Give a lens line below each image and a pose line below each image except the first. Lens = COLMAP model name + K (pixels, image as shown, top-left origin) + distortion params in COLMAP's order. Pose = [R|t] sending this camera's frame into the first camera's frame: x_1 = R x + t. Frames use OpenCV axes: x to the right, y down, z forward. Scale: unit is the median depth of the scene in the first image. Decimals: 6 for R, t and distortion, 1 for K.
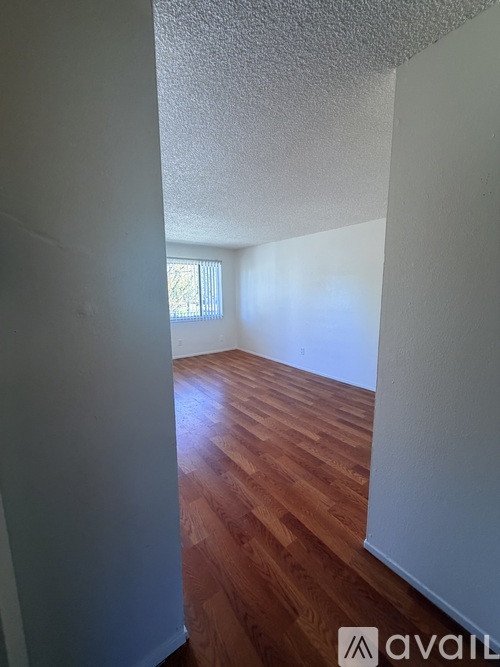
lens RADIAL K [[267.3, 0, 250.0], [0, 267.3, 333.5], [0, 0, 1]] dist [-0.000674, -0.000105]
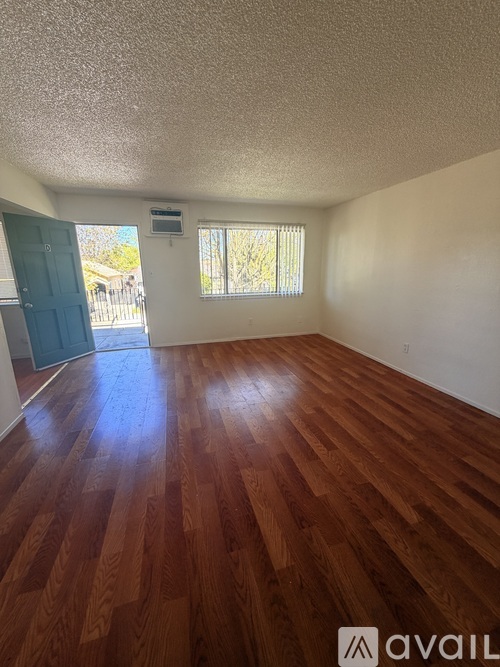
lens RADIAL K [[267.3, 0, 250.0], [0, 267.3, 333.5], [0, 0, 1]] dist [-0.000674, -0.000105]
pose [[0.937792, 0.083749, -0.336946, 0.055399], [-0.051726, 0.993342, 0.102932, -0.028890], [0.343323, -0.079100, 0.935881, 0.252476]]
